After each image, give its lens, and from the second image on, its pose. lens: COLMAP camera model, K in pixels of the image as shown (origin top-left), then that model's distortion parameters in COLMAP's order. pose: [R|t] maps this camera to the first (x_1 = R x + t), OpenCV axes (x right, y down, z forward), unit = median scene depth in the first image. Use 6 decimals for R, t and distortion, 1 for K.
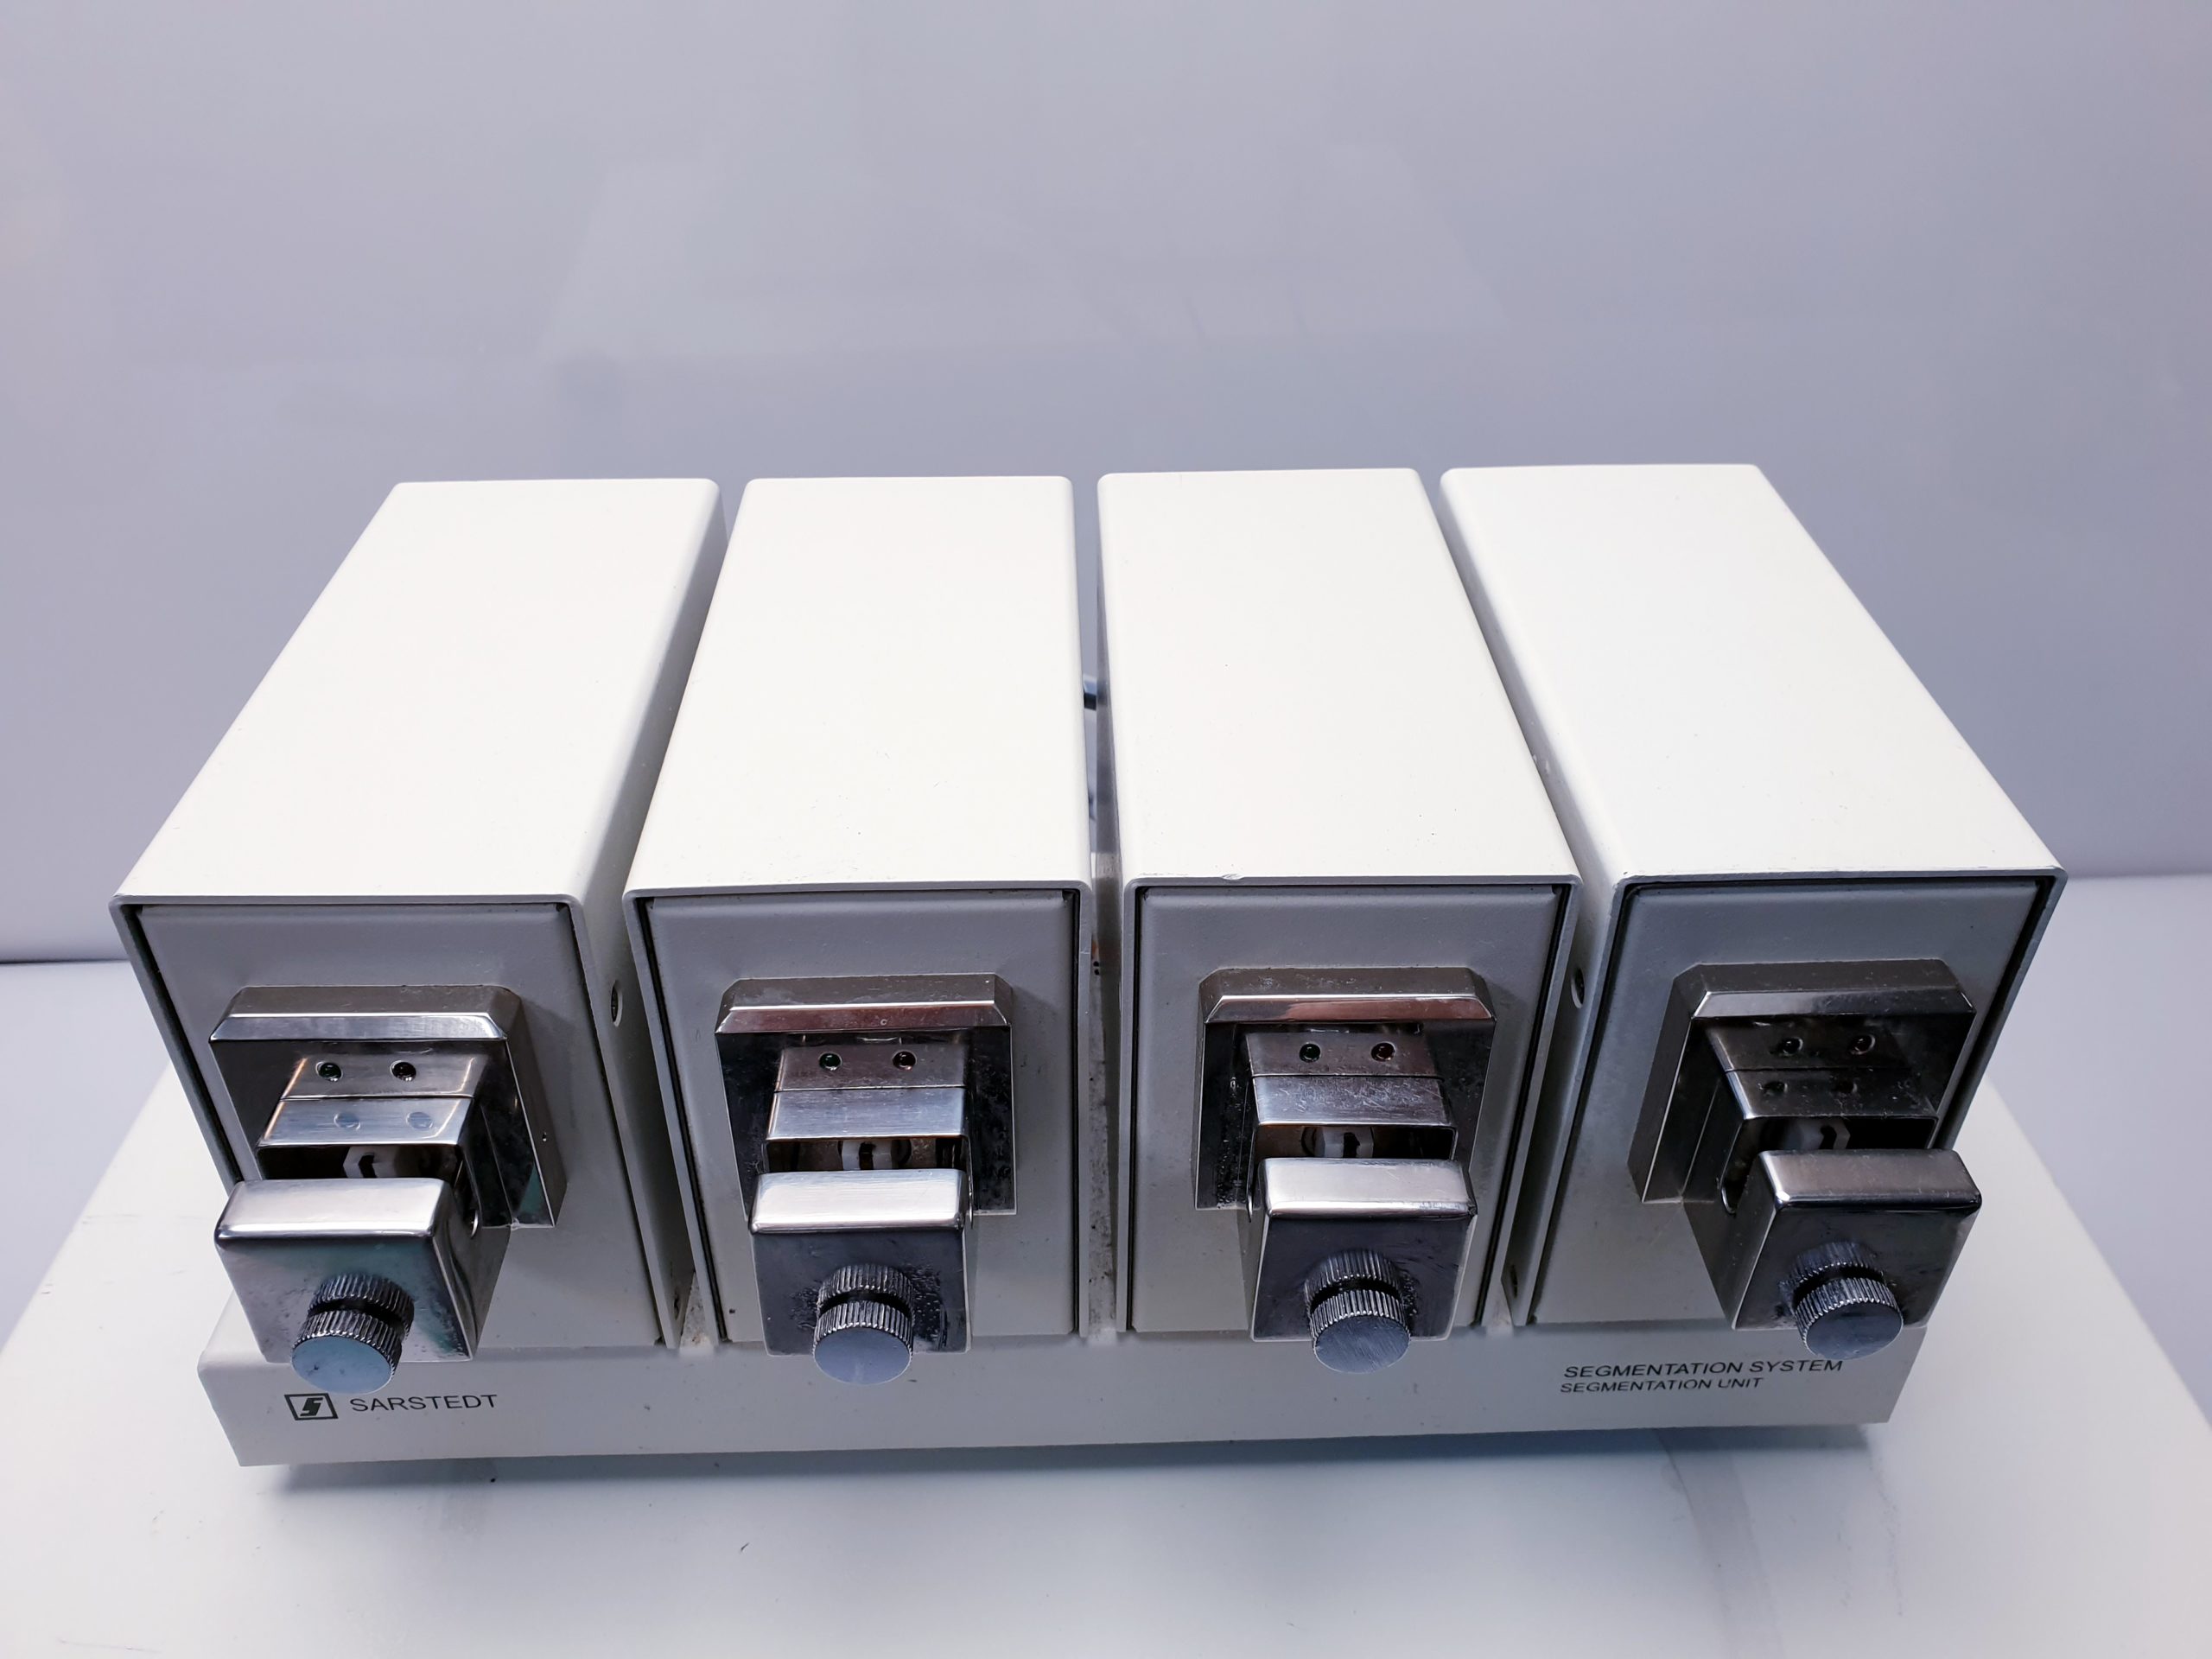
lens RADIAL K [[1749.9, 0, 1109.8], [0, 1749.9, 817.7], [0, 0, 1]] dist [0.036642, -0.065406]
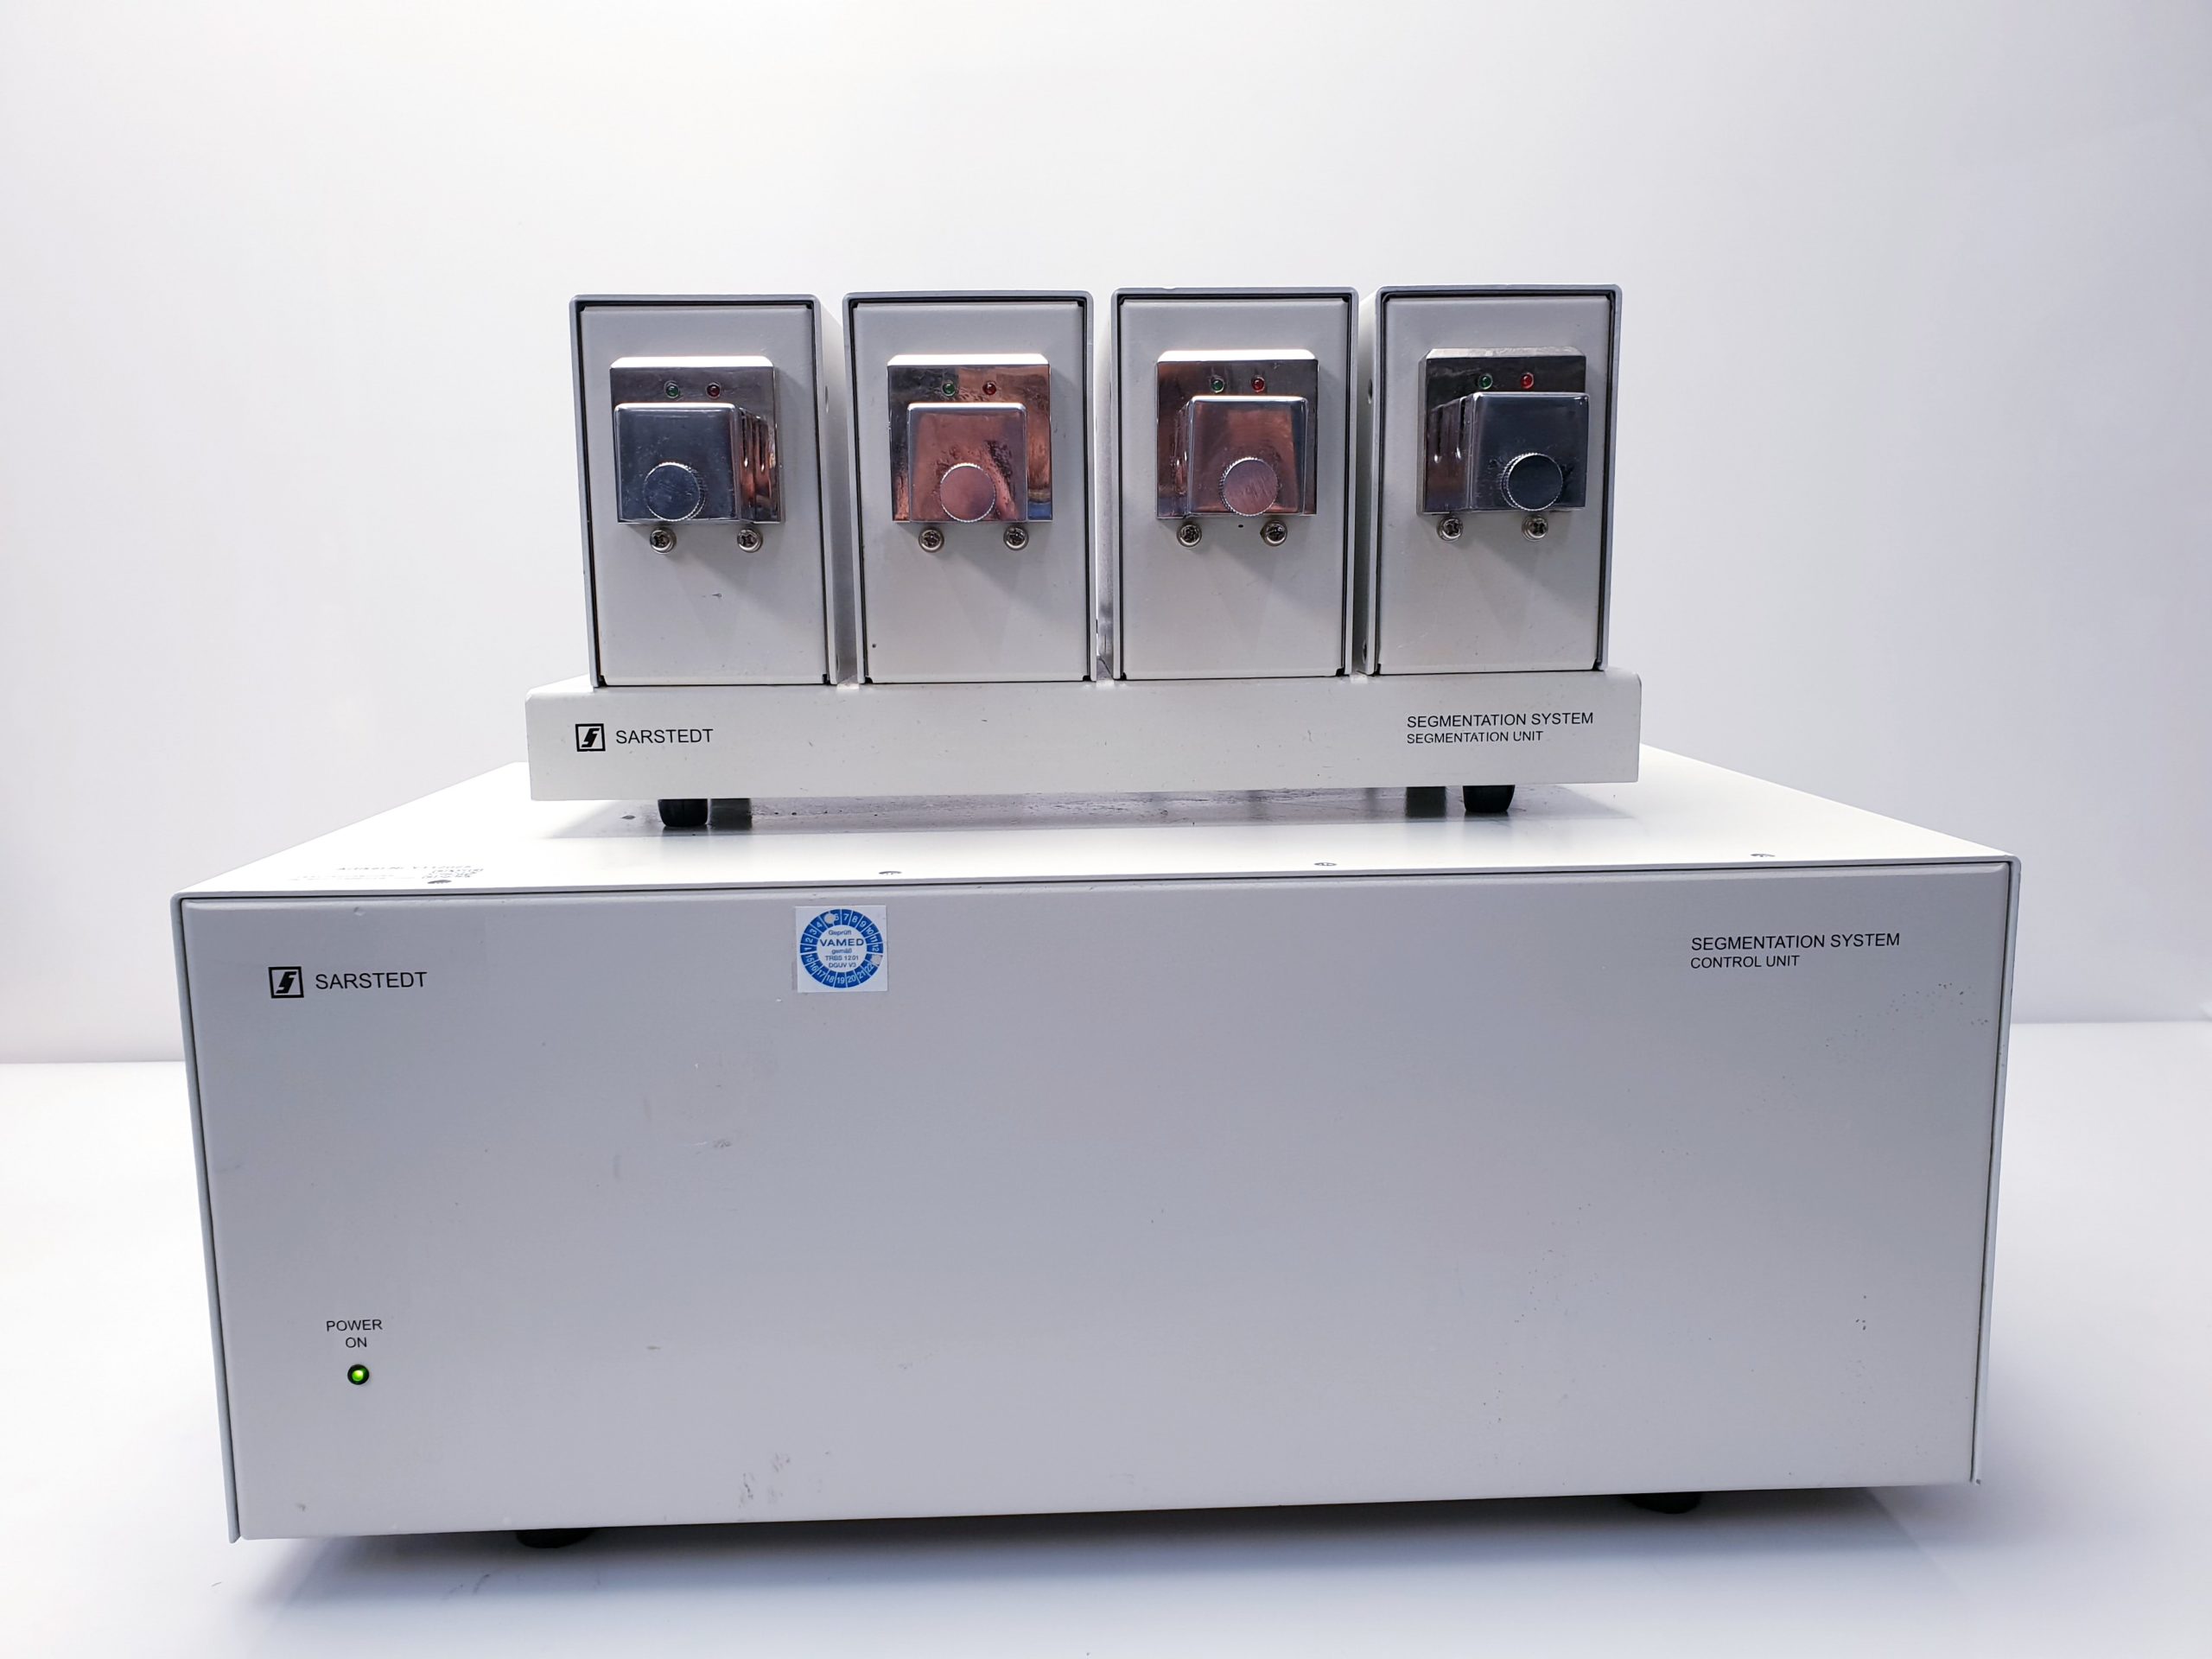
lens RADIAL K [[1749.9, 0, 1074.3], [0, 1749.9, 856.6], [0, 0, 1]] dist [0.036642, -0.065406]
pose [[0.999779, -0.020851, -0.002712, -0.032947], [0.017426, 0.893820, -0.448086, 1.226870], [0.011767, 0.447940, 0.893986, -0.346900]]
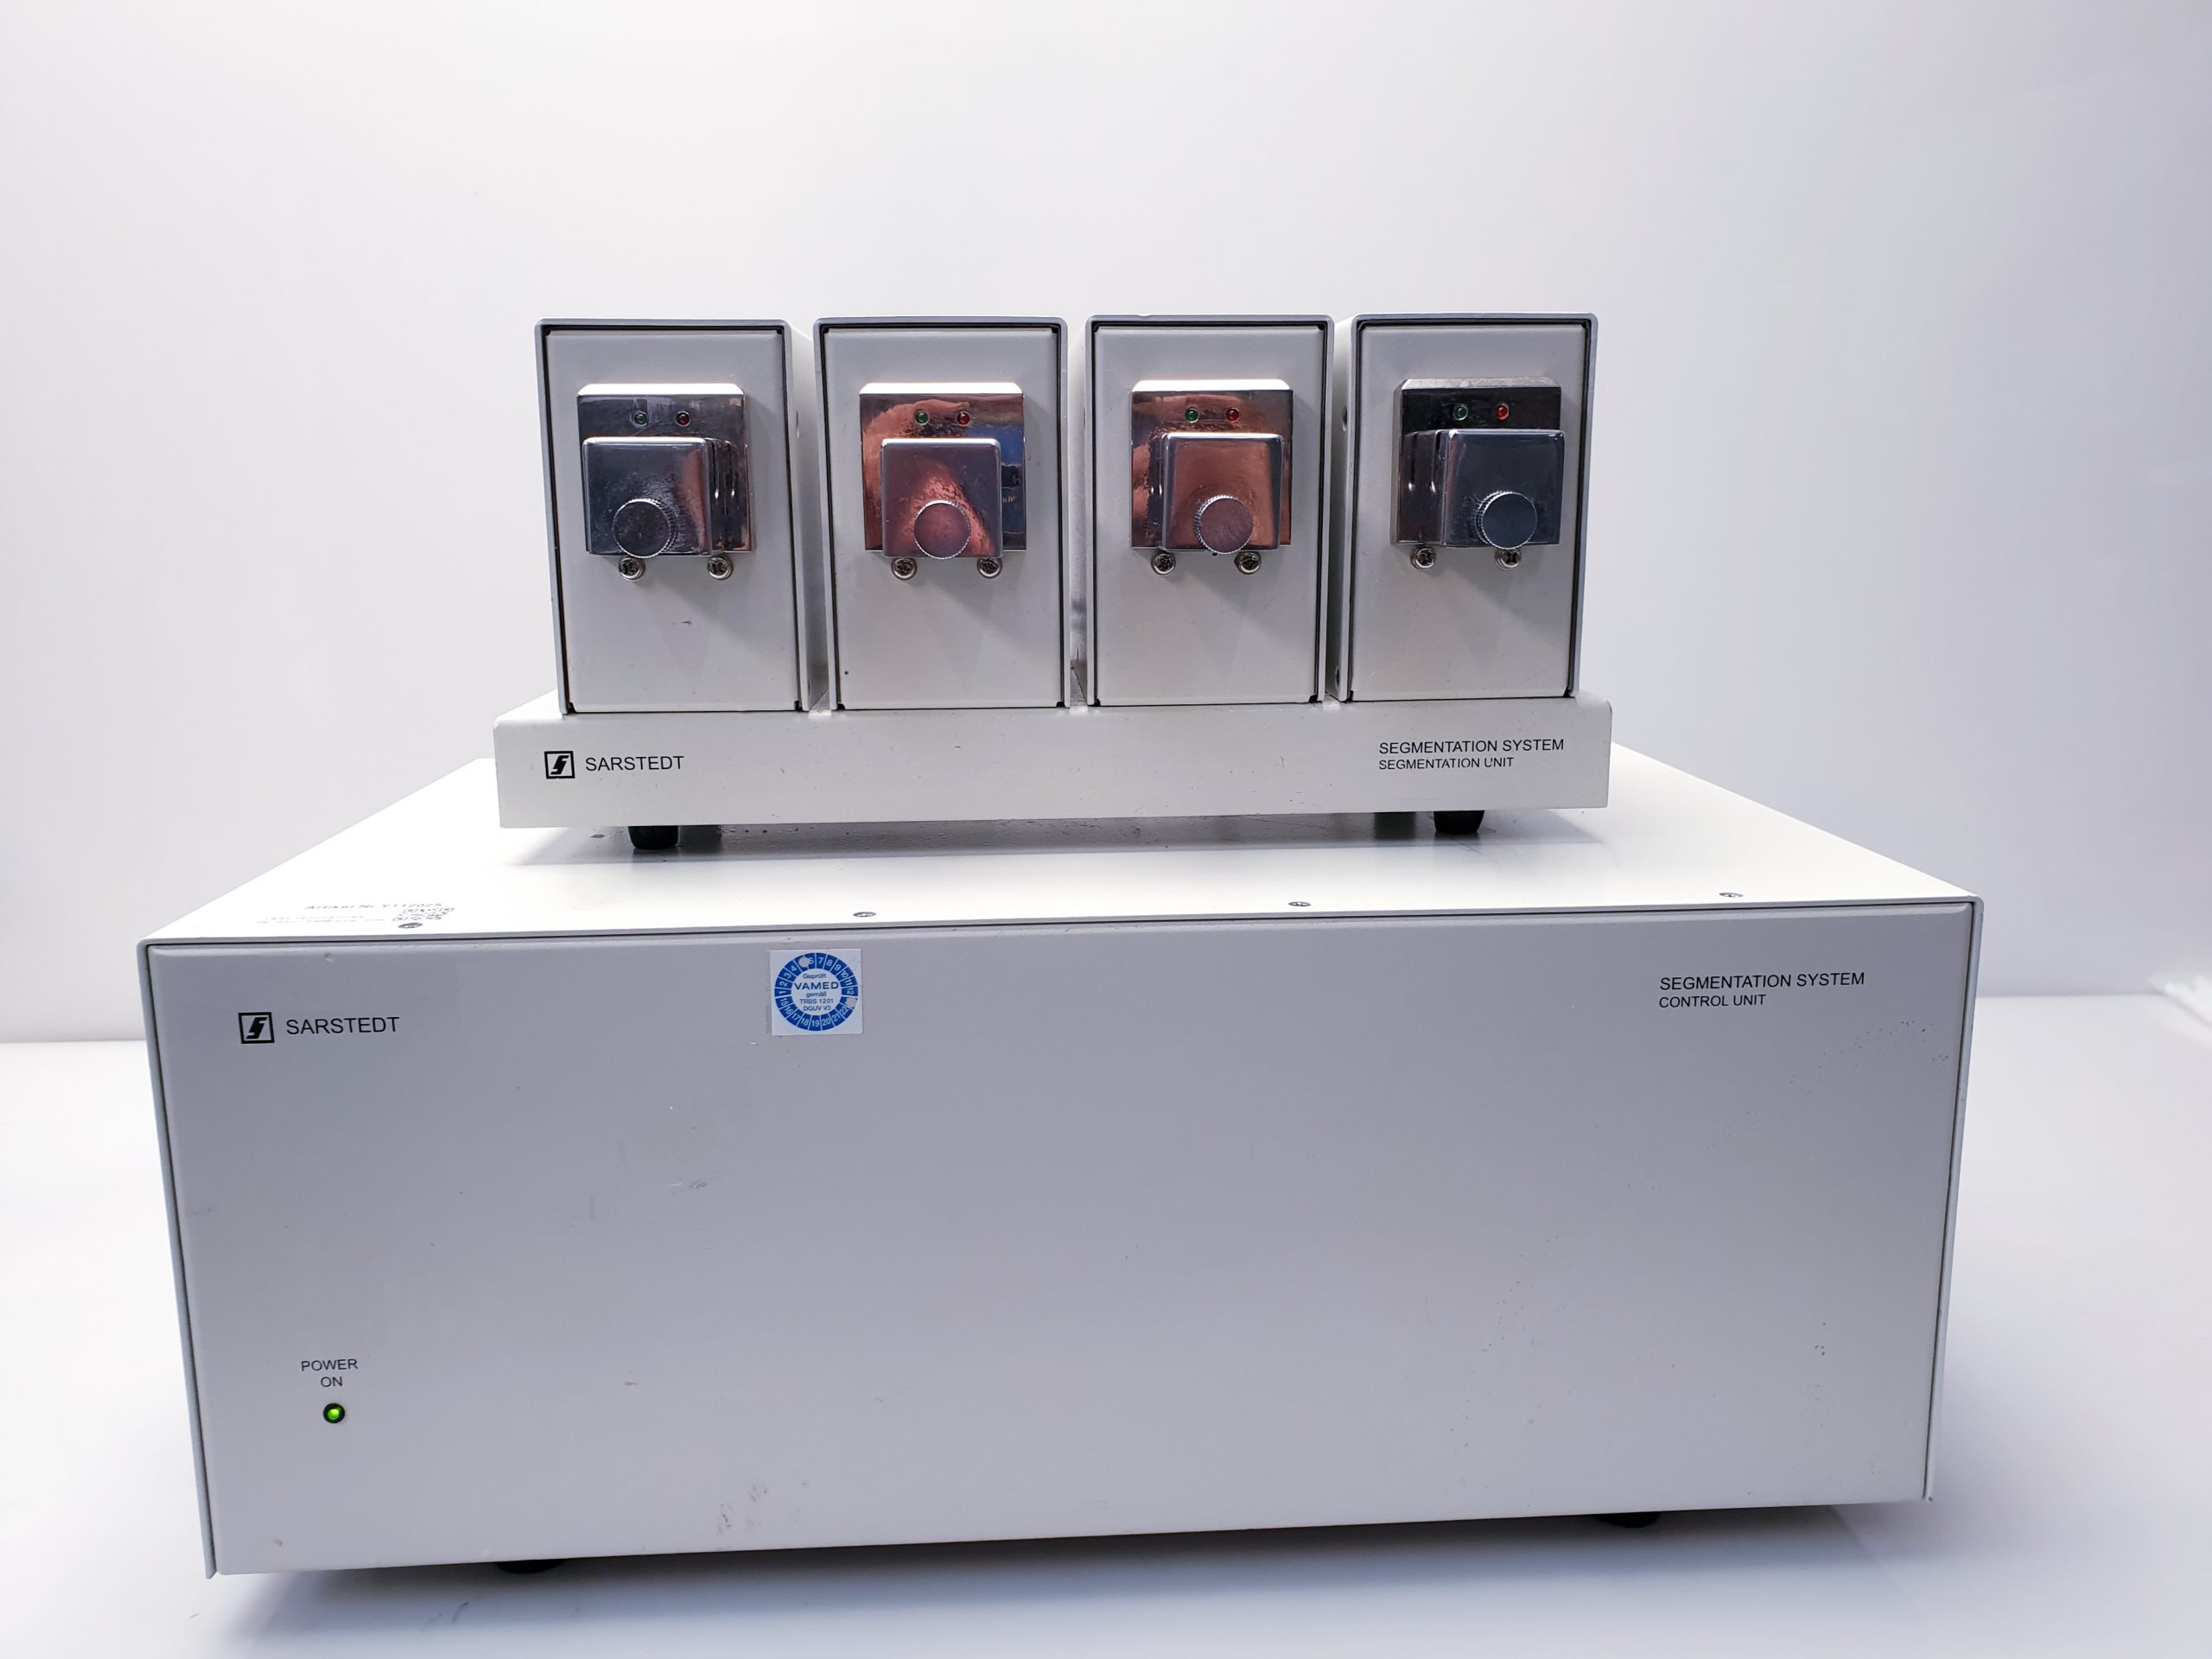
lens RADIAL K [[1749.9, 0, 1070.9], [0, 1749.9, 836.5], [0, 0, 1]] dist [0.036642, -0.065406]
pose [[0.999632, -0.020557, 0.017714, -0.043817], [0.026073, 0.908550, -0.416961, 1.134036], [-0.007523, 0.417270, 0.908752, -0.391707]]
